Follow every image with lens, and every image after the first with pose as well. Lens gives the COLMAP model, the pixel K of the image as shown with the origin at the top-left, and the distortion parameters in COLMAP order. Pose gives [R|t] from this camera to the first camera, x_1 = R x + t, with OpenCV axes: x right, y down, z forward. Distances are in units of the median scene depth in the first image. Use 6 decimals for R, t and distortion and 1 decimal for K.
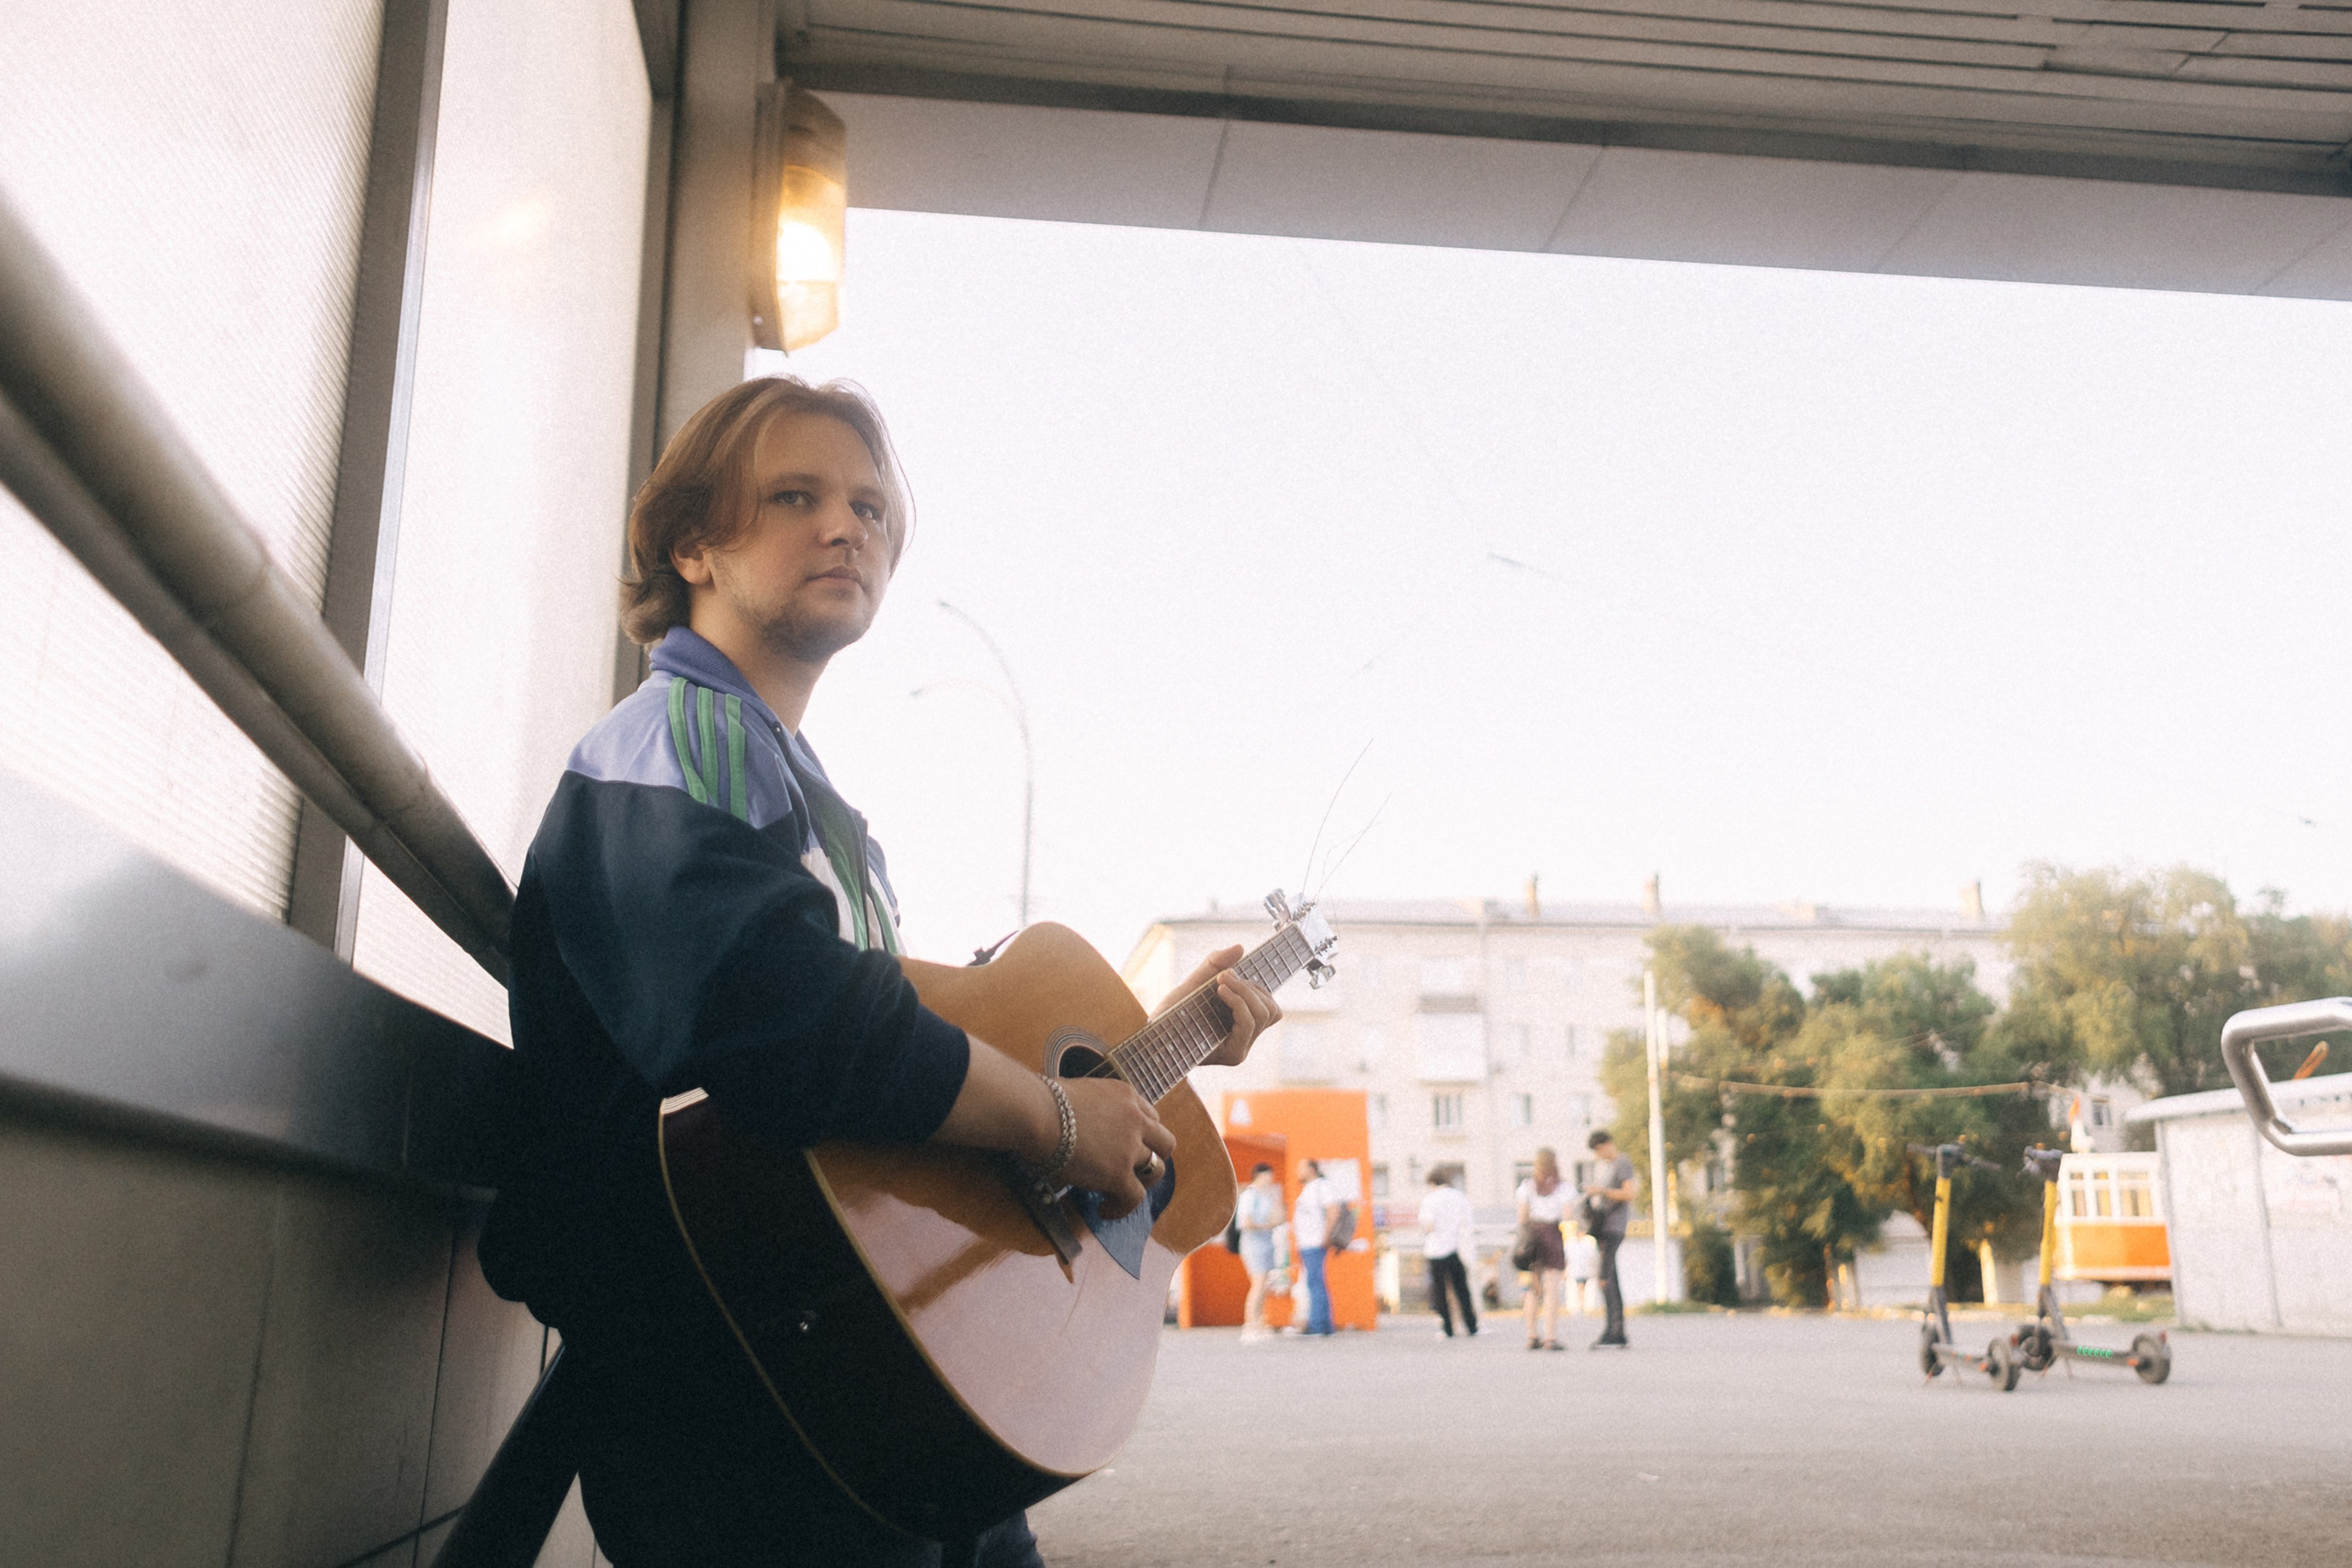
lens RADIAL K [[2033.1, 0, 1177.2], [0, 2033.1, 722.1], [0, 0, 1]] dist [0.024289, 0.015082]
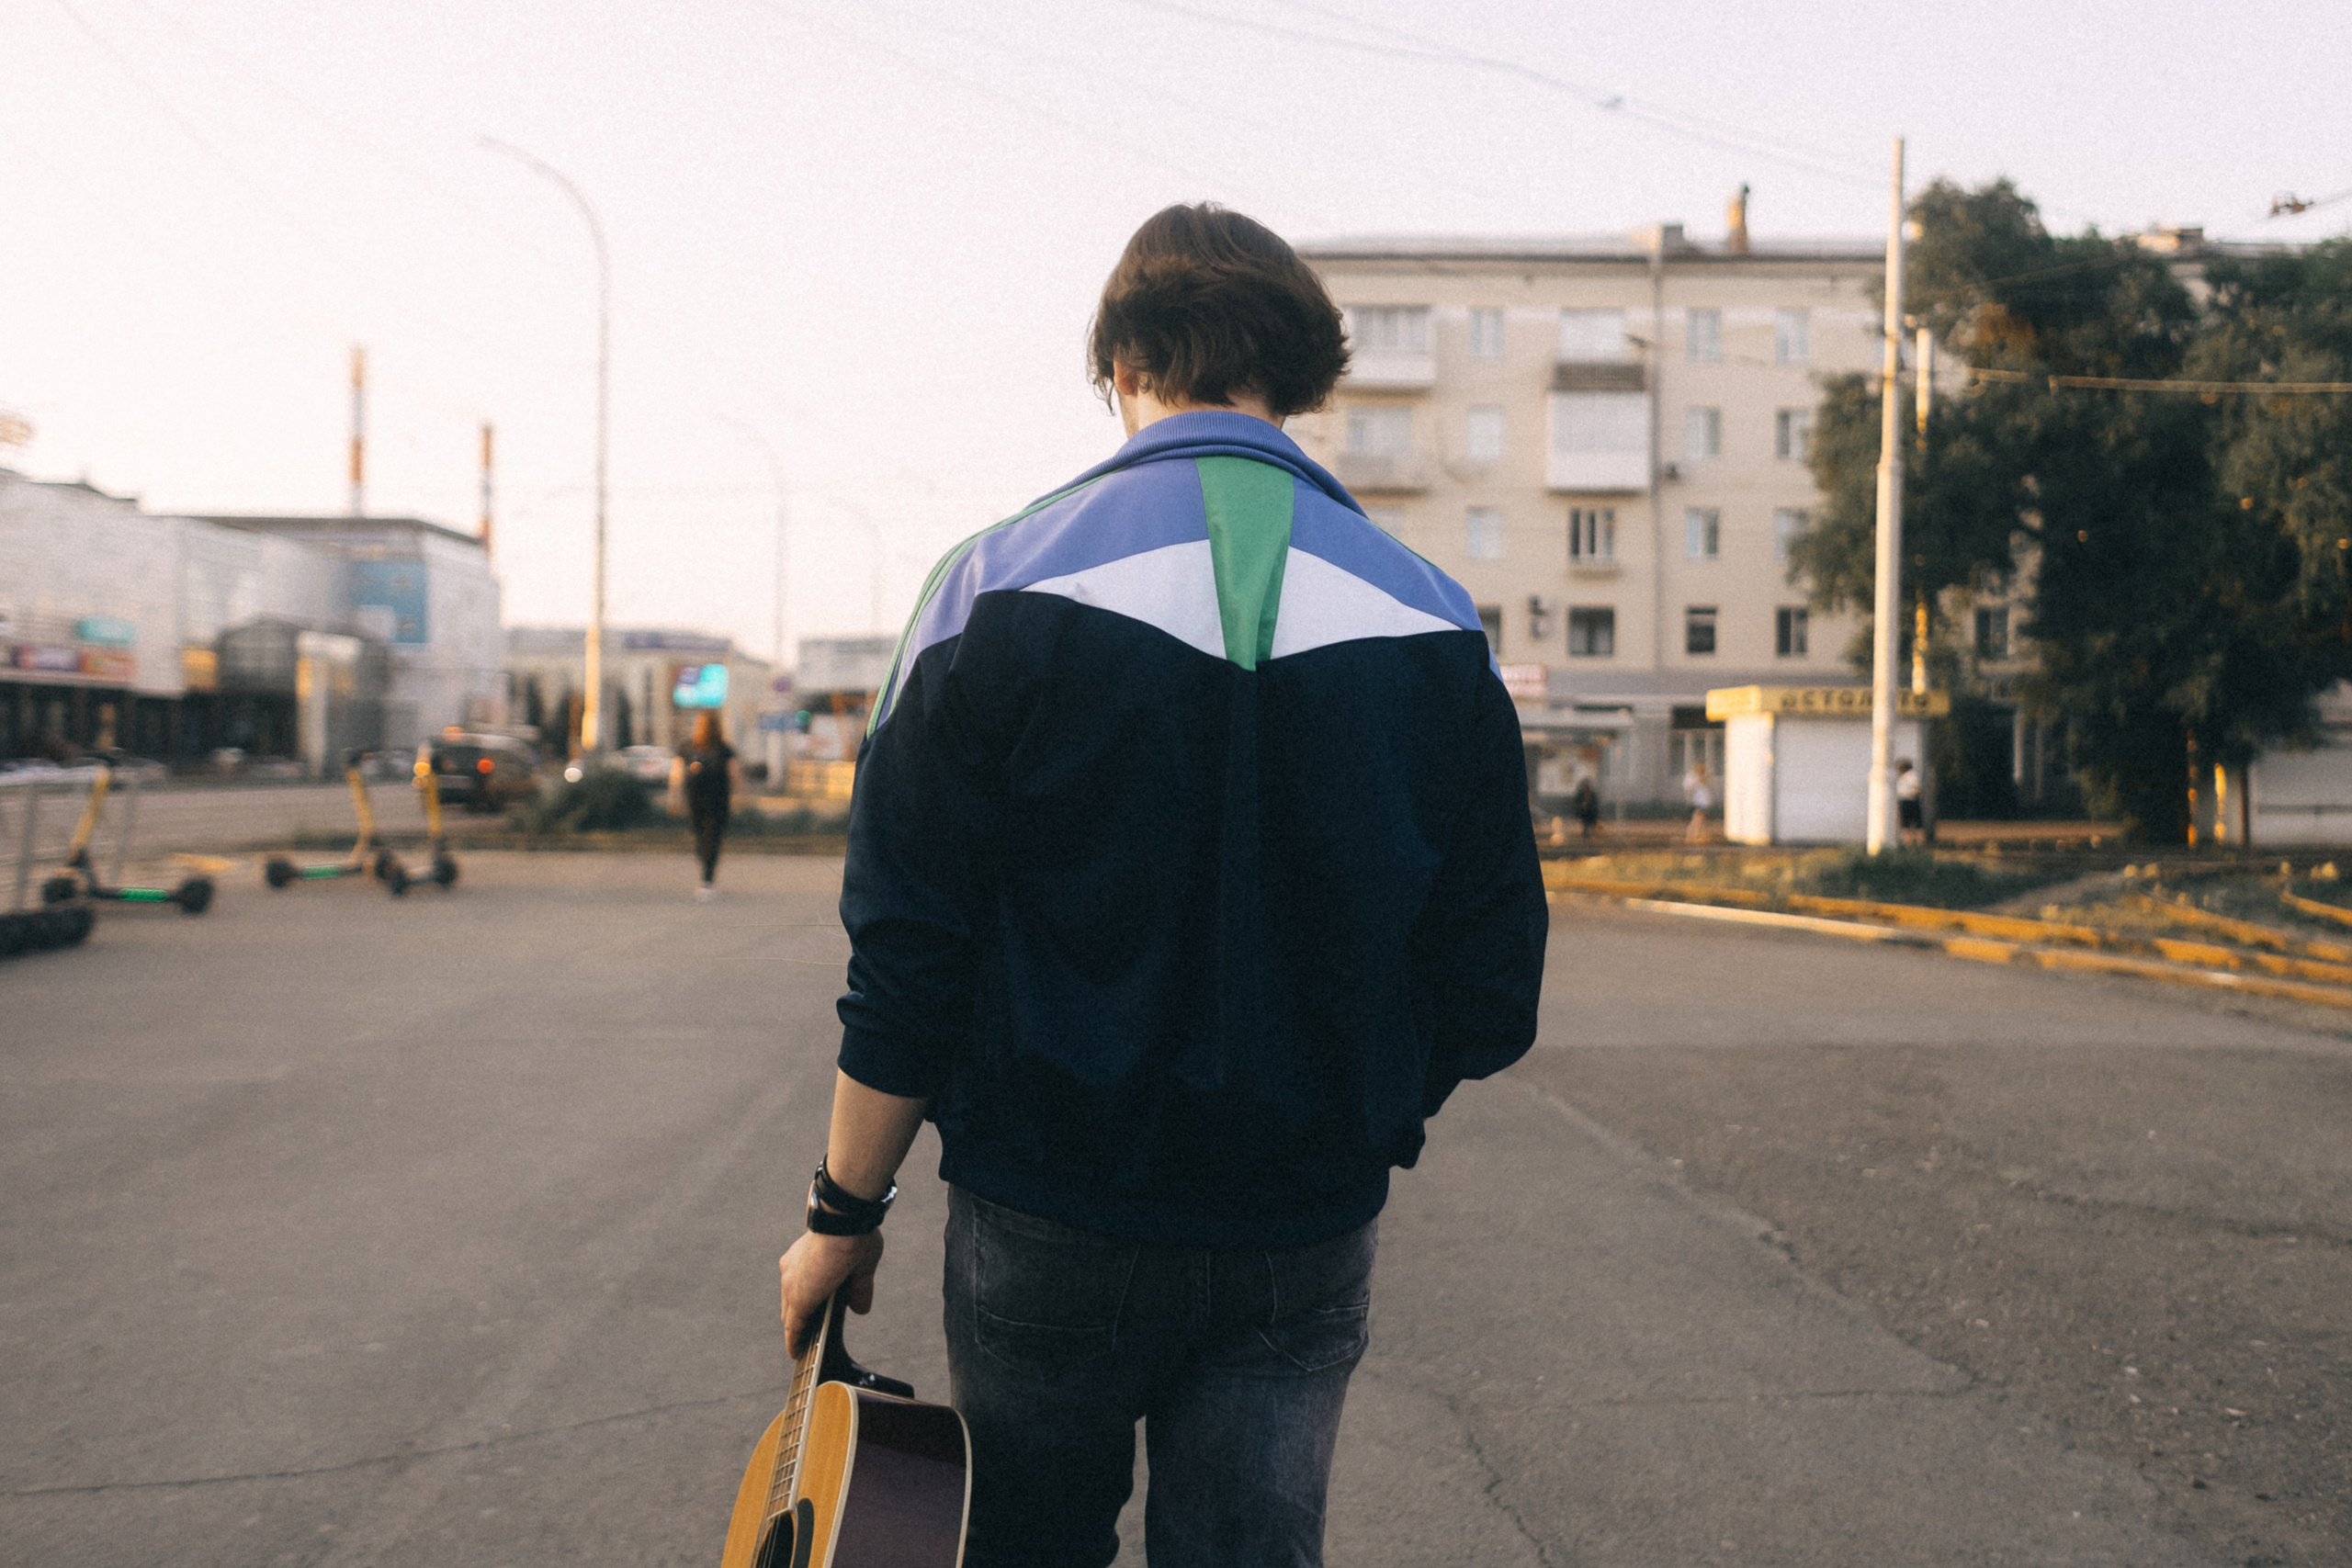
lens RADIAL K [[2033.1, 0, 1177.2], [0, 2033.1, 722.1], [0, 0, 1]] dist [0.024289, 0.015082]
pose [[0.992891, 0.011625, -0.118456, 0.086603], [0.018990, 0.966998, 0.254076, 0.085067], [0.117501, -0.254519, 0.959903, 0.347349]]
